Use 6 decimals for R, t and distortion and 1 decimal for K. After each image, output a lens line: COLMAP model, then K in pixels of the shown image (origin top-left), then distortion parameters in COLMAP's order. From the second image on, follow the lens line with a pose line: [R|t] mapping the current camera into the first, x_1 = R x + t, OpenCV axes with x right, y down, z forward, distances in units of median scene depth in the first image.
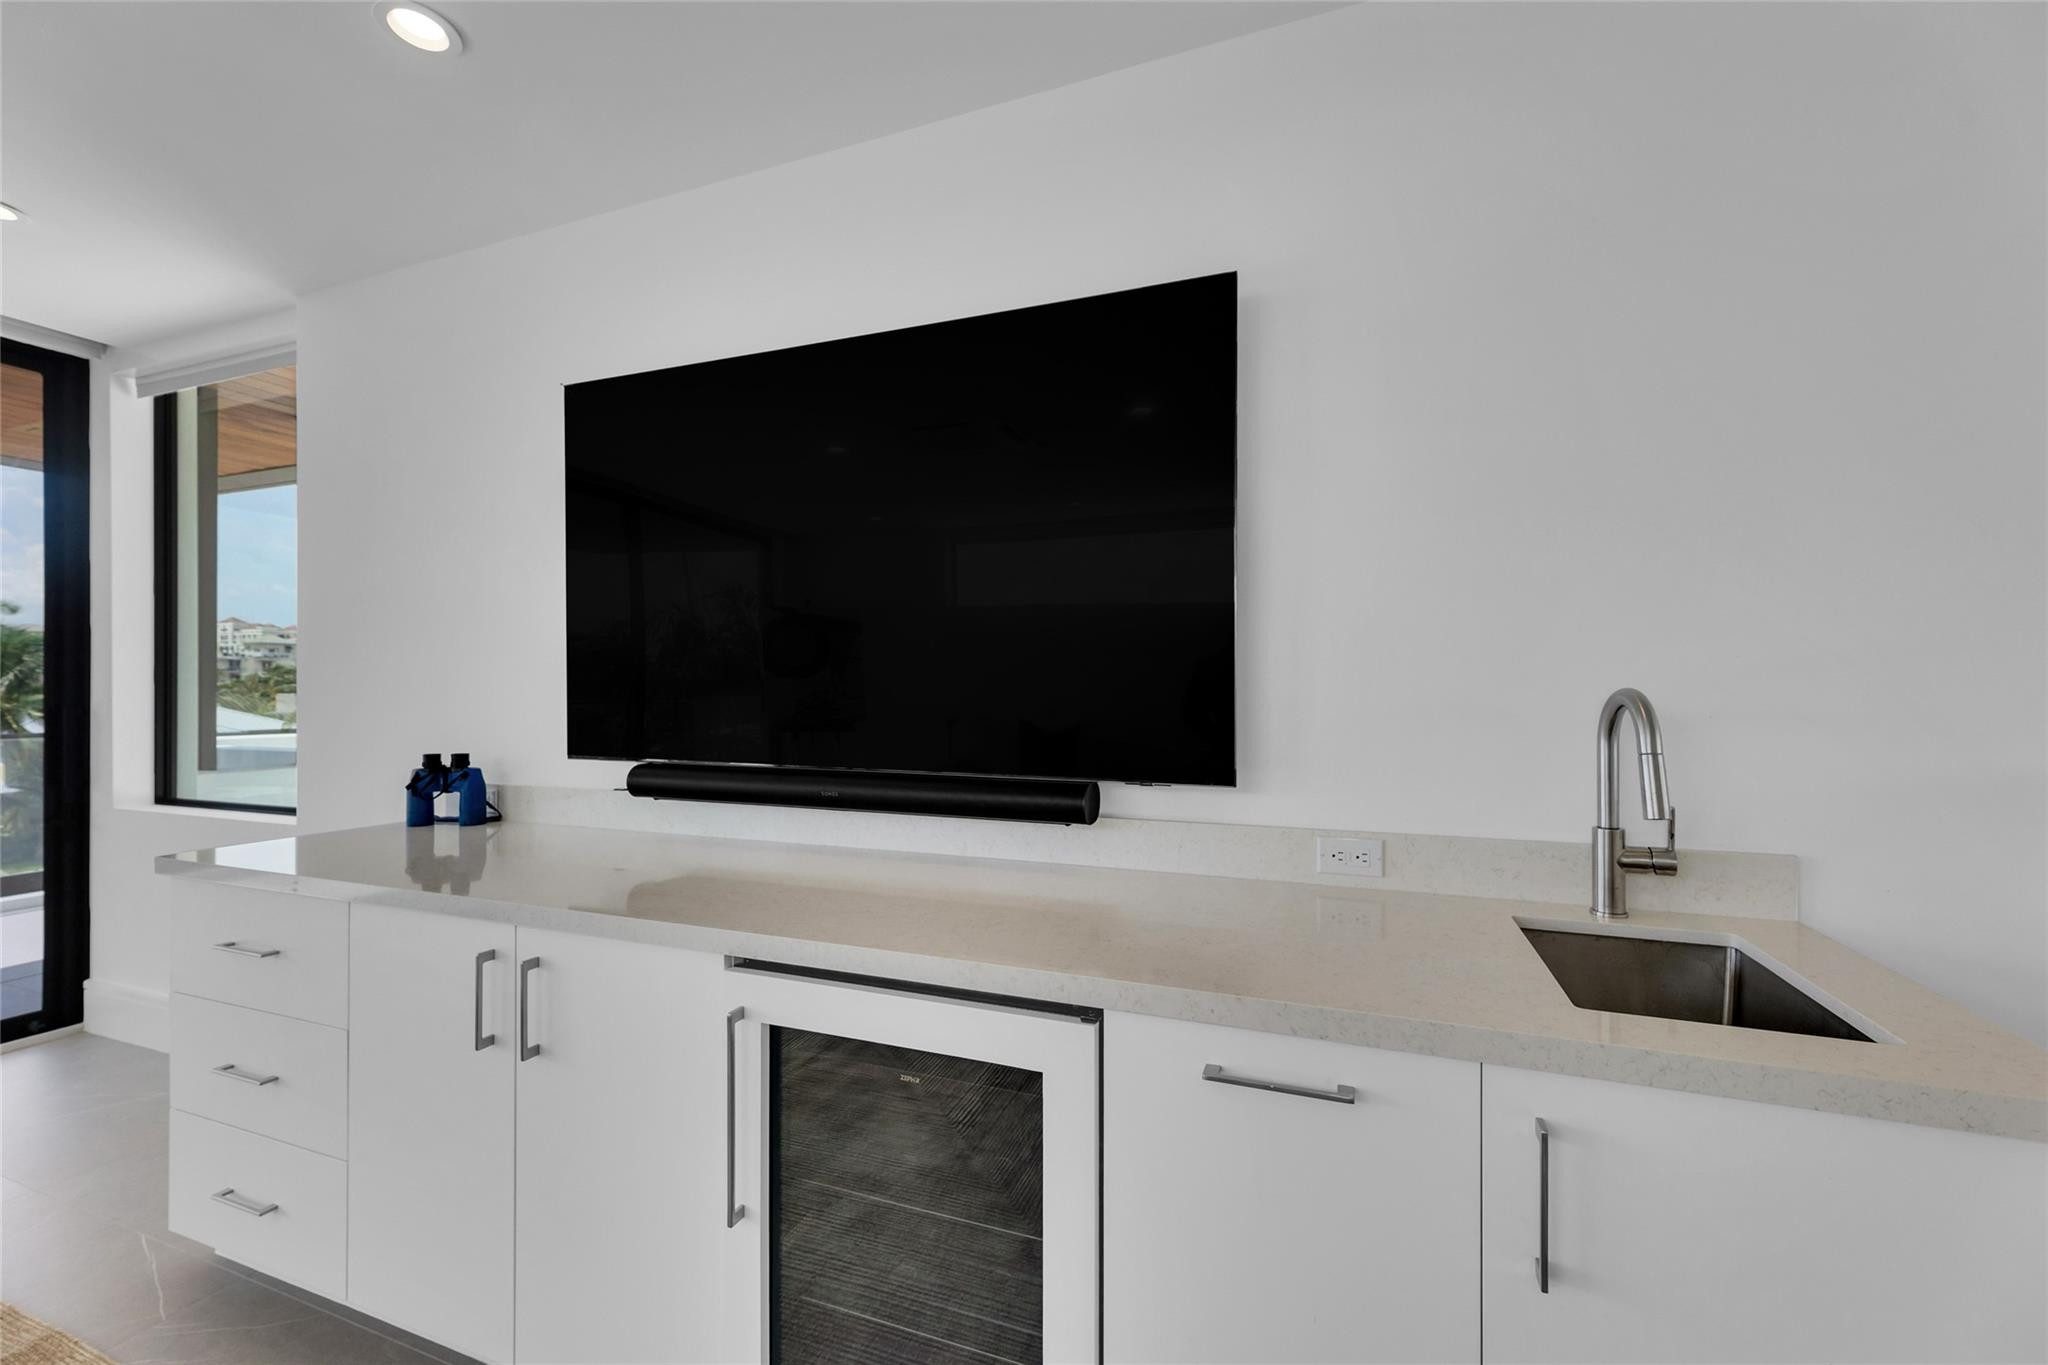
lens RADIAL K [[842.1, 0, 1027.2], [0, 842.1, 685.3], [0, 0, 1]] dist [-0.000453, -0.000128]
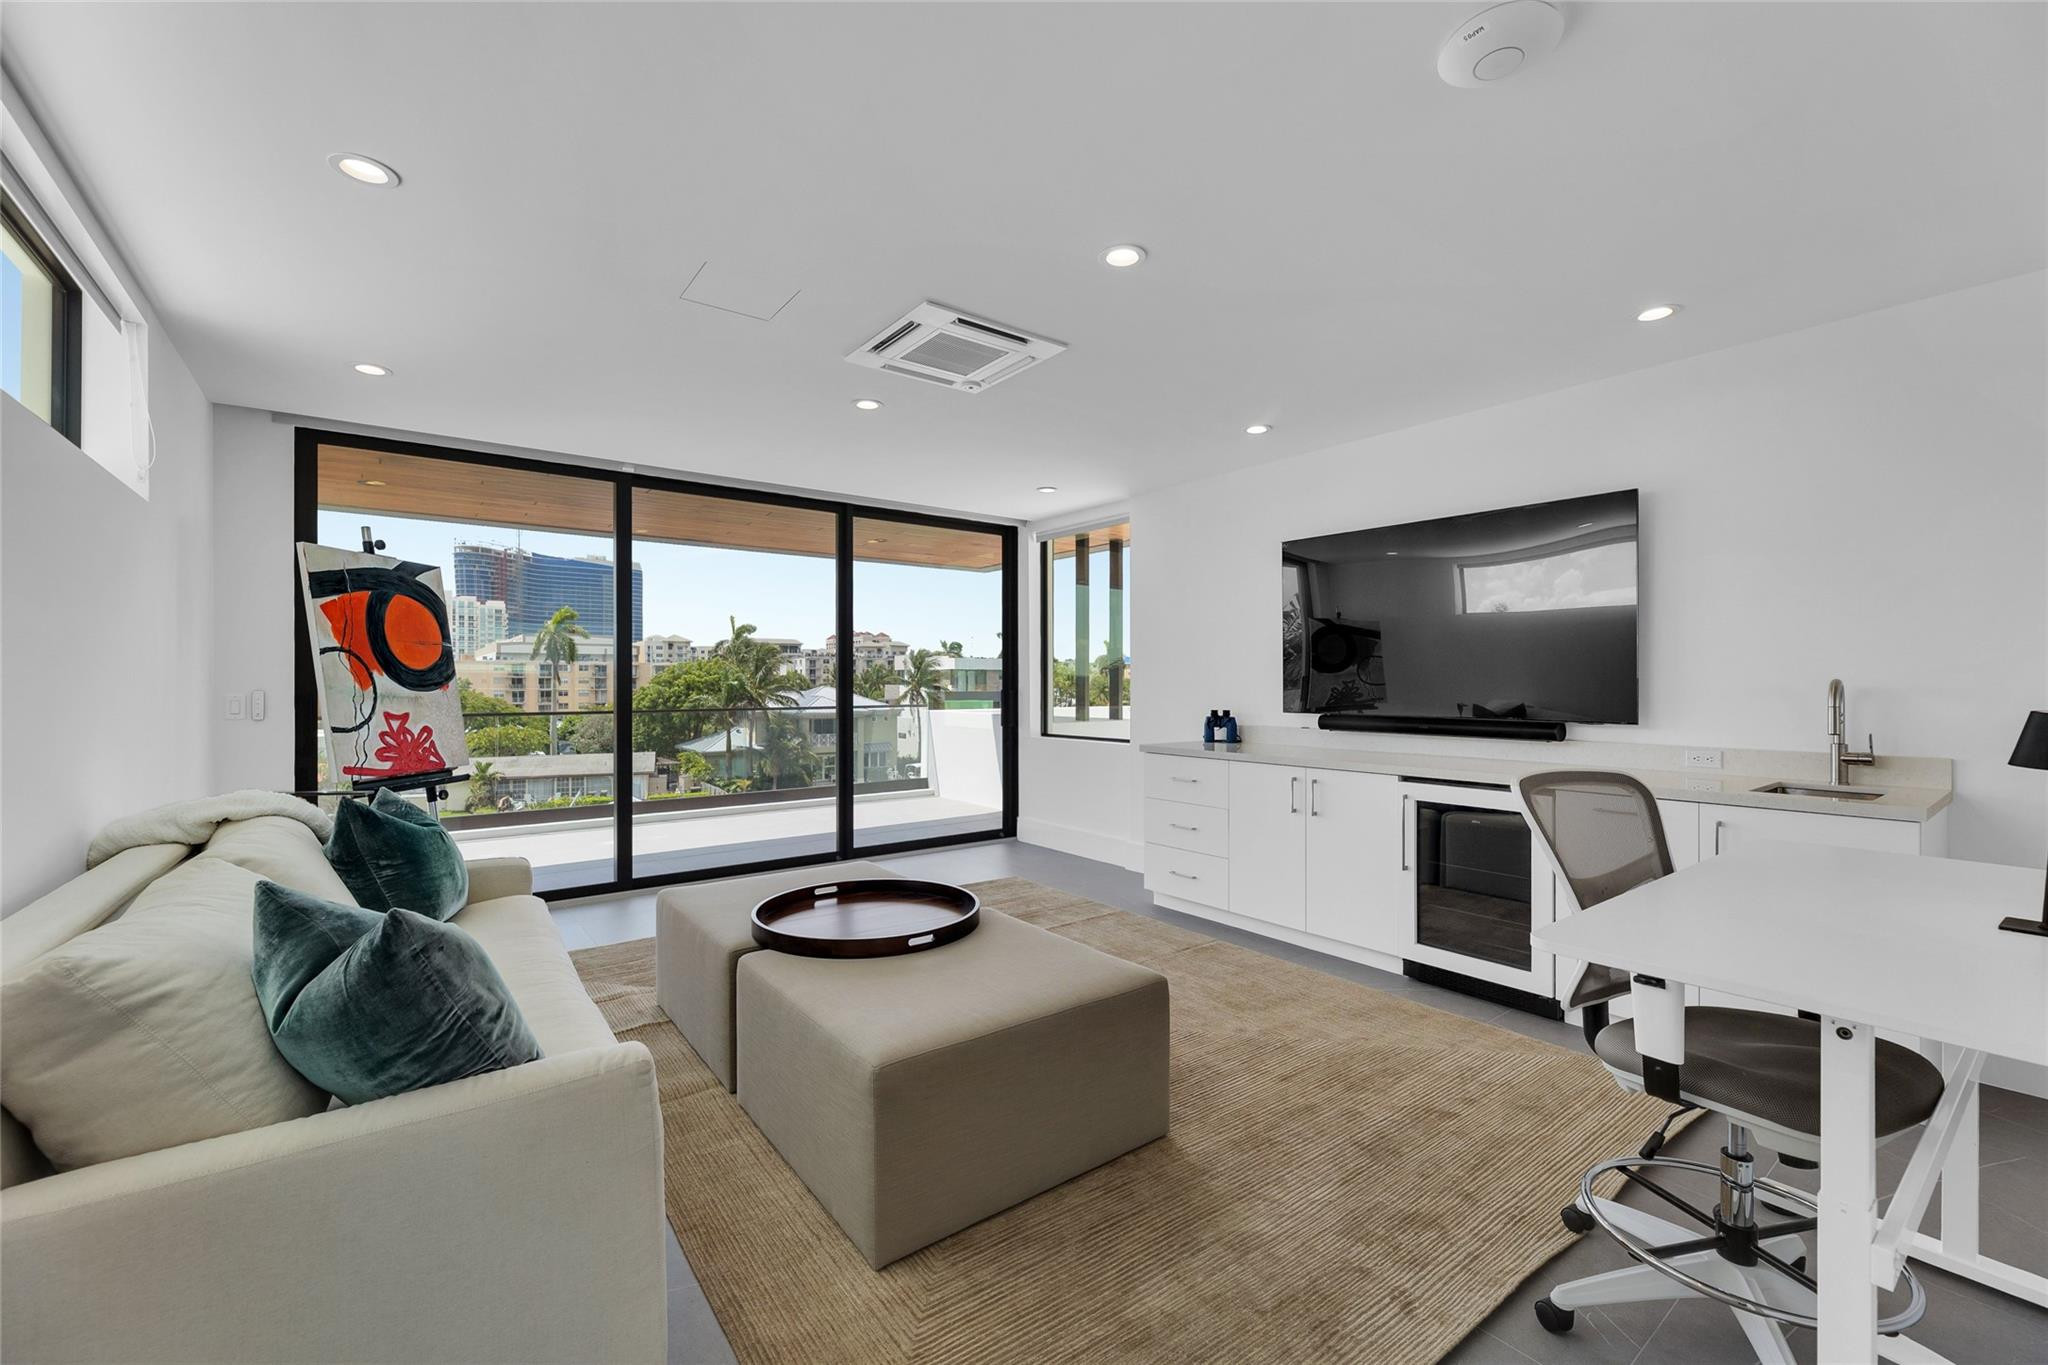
lens RADIAL K [[842.1, 0, 1023.3], [0, 842.1, 677.9], [0, 0, 1]] dist [-0.000453, -0.000128]
pose [[0.851976, -0.003081, -0.523572, 0.024300], [0.003466, 0.999994, -0.000245, -0.004507], [0.523570, -0.001606, 0.851981, -1.222513]]
